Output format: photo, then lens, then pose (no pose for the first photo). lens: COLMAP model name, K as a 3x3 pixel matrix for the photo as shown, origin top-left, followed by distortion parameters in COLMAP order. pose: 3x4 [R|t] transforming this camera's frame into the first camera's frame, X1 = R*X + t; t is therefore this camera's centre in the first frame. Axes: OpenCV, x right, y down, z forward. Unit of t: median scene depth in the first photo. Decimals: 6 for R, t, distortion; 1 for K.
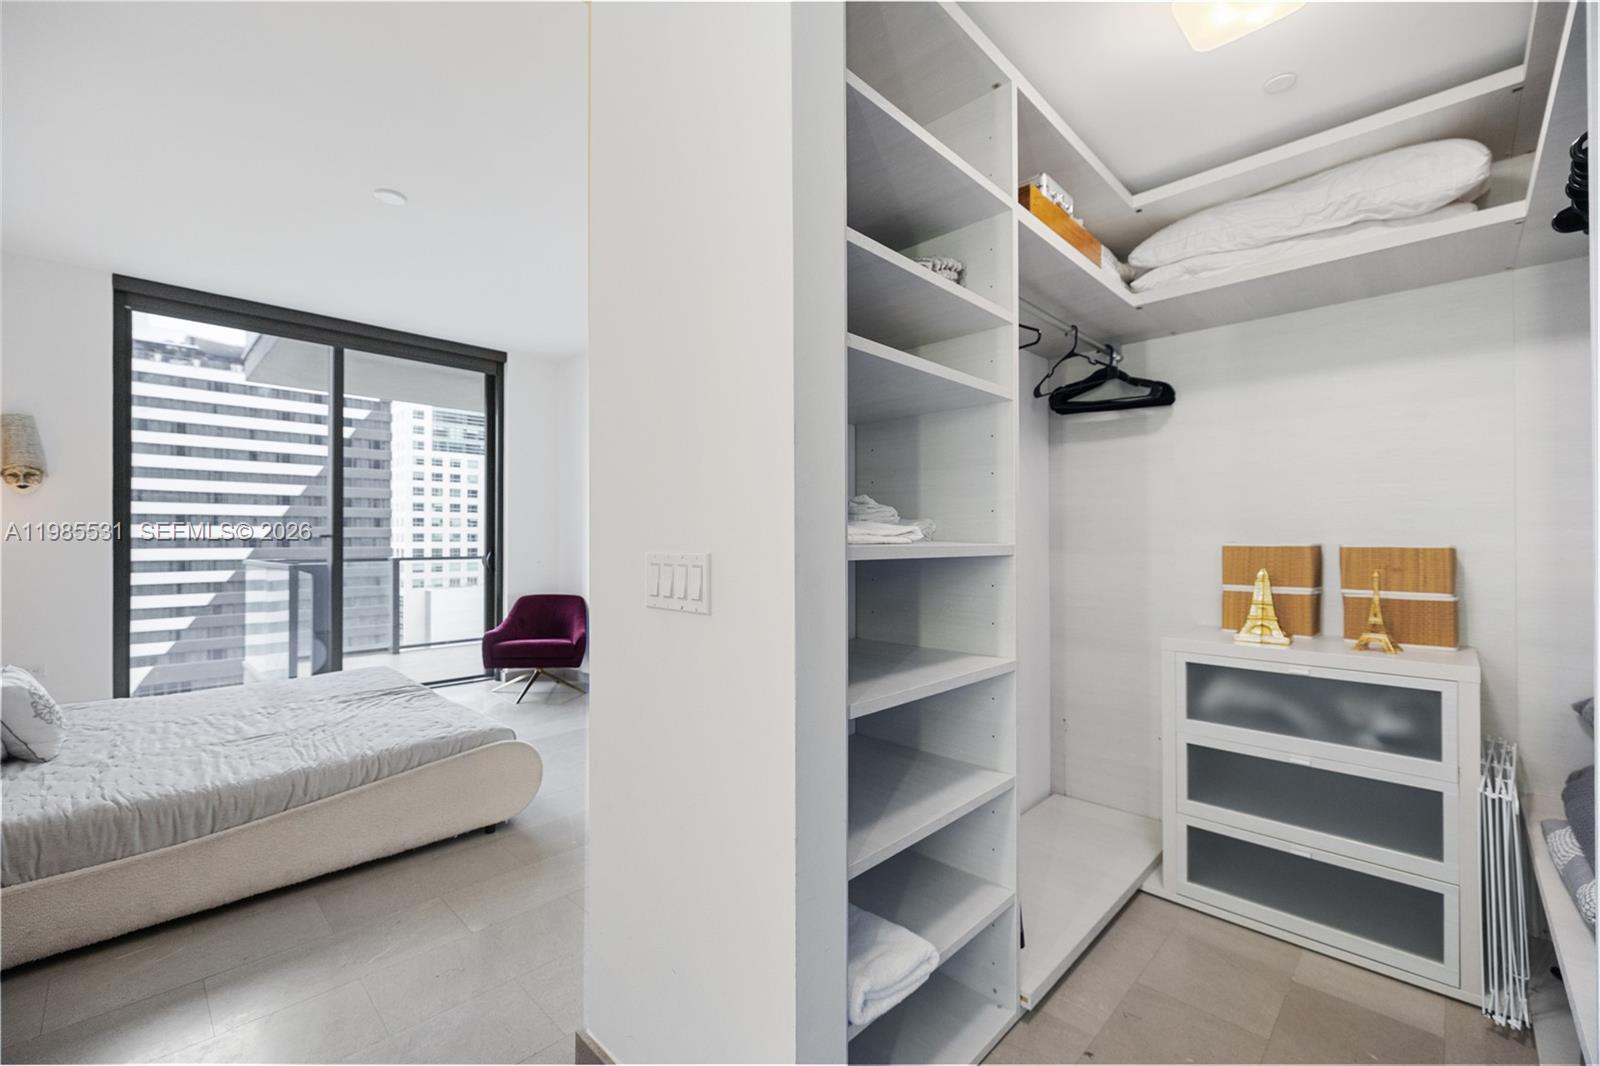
lens RADIAL K [[671.5, 0, 785.4], [0, 671.5, 534.8], [0, 0, 1]] dist [0.000007, -0.000156]
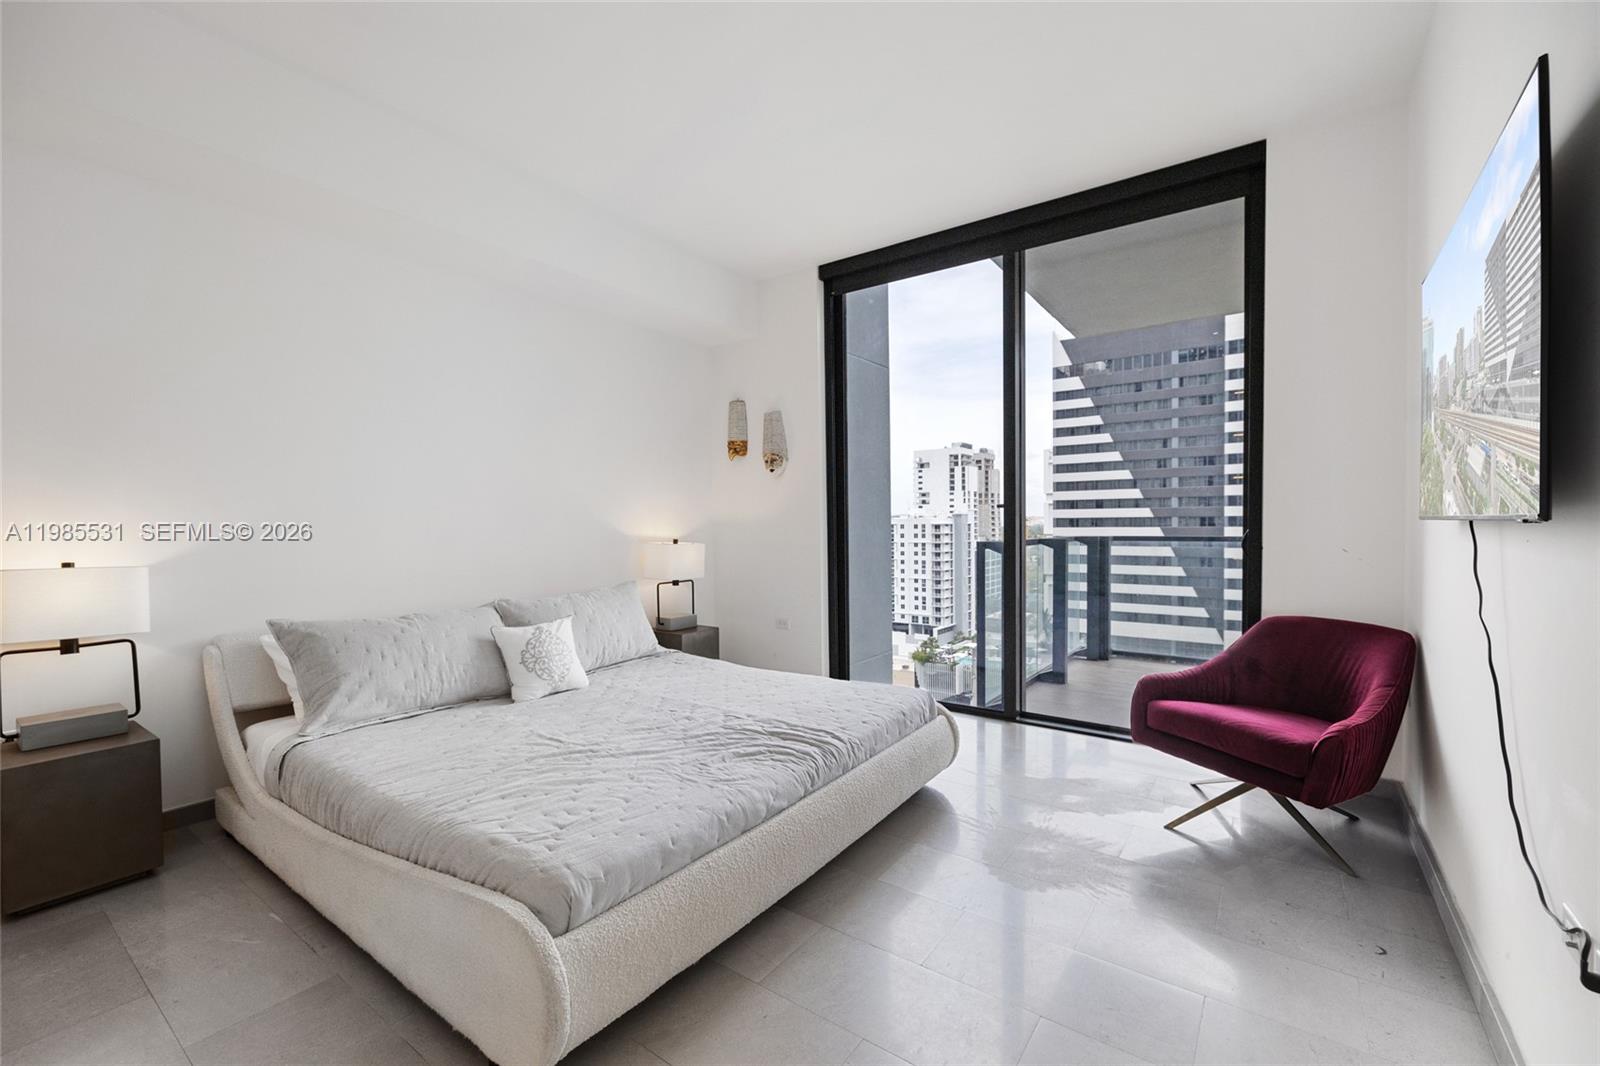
lens RADIAL K [[671.5, 0, 792.6], [0, 671.5, 531.7], [0, 0, 1]] dist [0.000007, -0.000156]
pose [[0.146519, 0.007194, -0.989182, 0.064880], [0.018006, 0.999788, 0.009938, 0.026720], [0.989044, -0.019267, 0.146359, 0.856946]]
